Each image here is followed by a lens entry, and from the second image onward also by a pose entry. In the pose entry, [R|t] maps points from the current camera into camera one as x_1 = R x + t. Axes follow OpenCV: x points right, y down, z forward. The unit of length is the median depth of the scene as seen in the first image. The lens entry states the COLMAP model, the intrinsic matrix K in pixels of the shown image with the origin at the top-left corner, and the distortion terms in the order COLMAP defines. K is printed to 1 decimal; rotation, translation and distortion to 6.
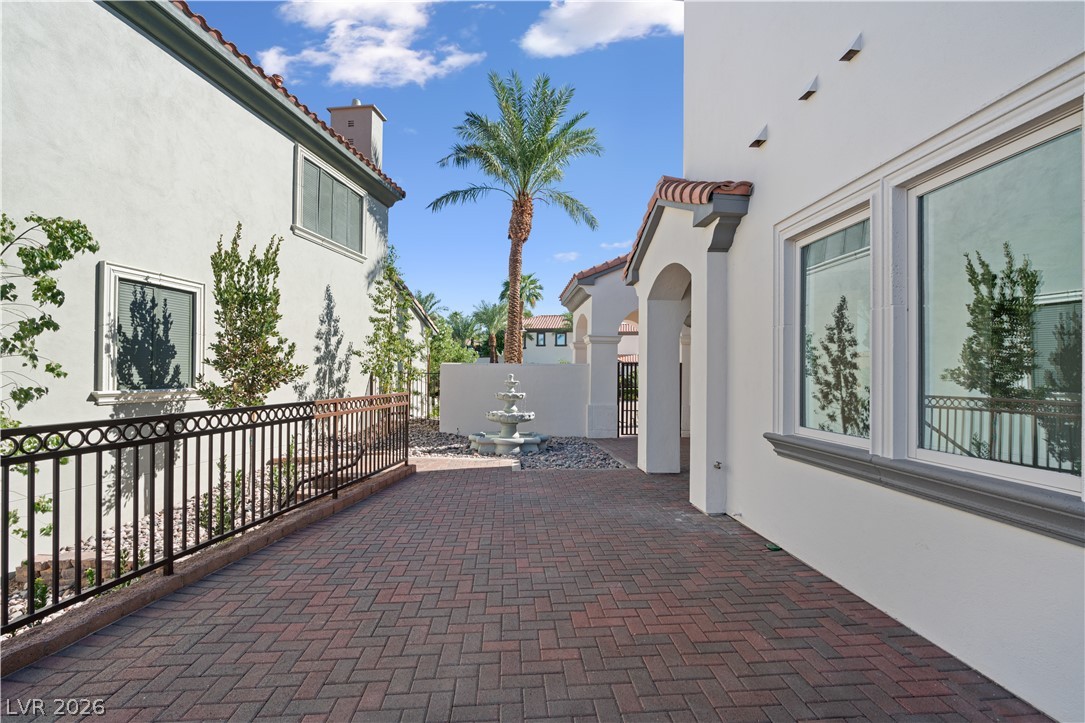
lens RADIAL K [[489.4, 0, 547.0], [0, 489.4, 375.0], [0, 0, 1]] dist [-0.011348, 0.000210]
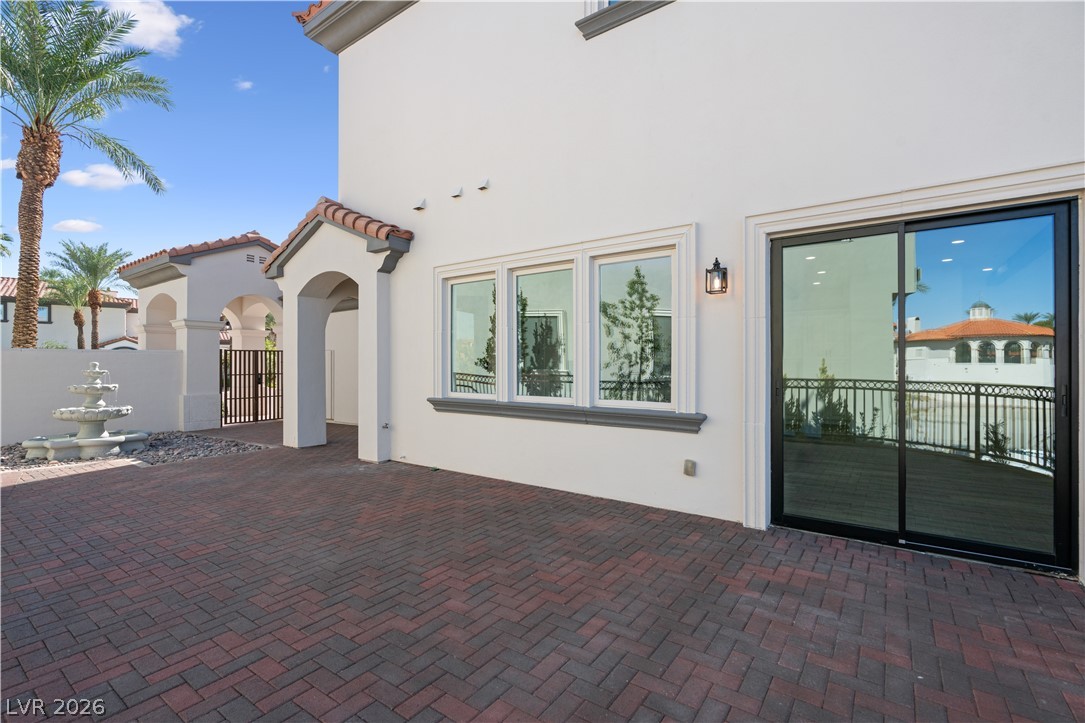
lens RADIAL K [[496.5, 0, 544.1], [0, 496.5, 369.5], [0, 0, 1]] dist [-0.003333, 0.001789]
pose [[0.646232, -0.020432, 0.762868, -0.436409], [0.007291, 0.999761, 0.020600, -0.002605], [-0.763107, -0.007750, 0.646226, -0.260922]]
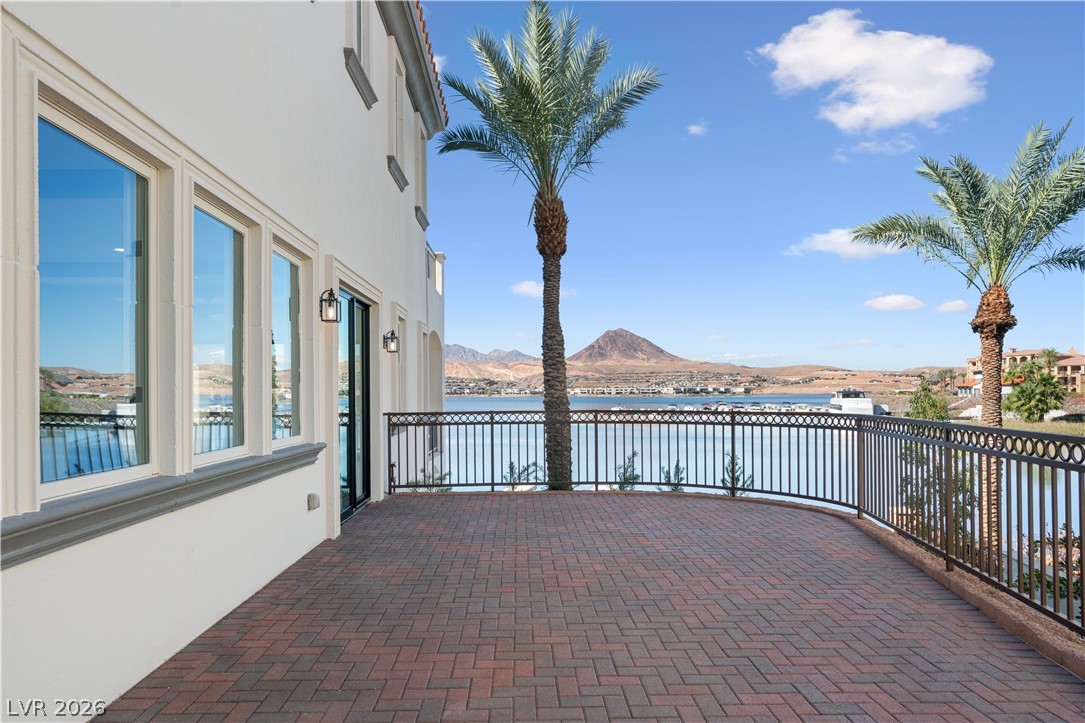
lens RADIAL K [[653.5, 0, 547.2], [0, 653.5, 387.8], [0, 0, 1]] dist [-0.000438, -0.000087]
pose [[-0.999626, -0.001841, 0.027280, -0.001406], [-0.002131, 0.999942, -0.010581, 0.012669], [-0.027259, -0.010635, -0.999572, 1.260042]]
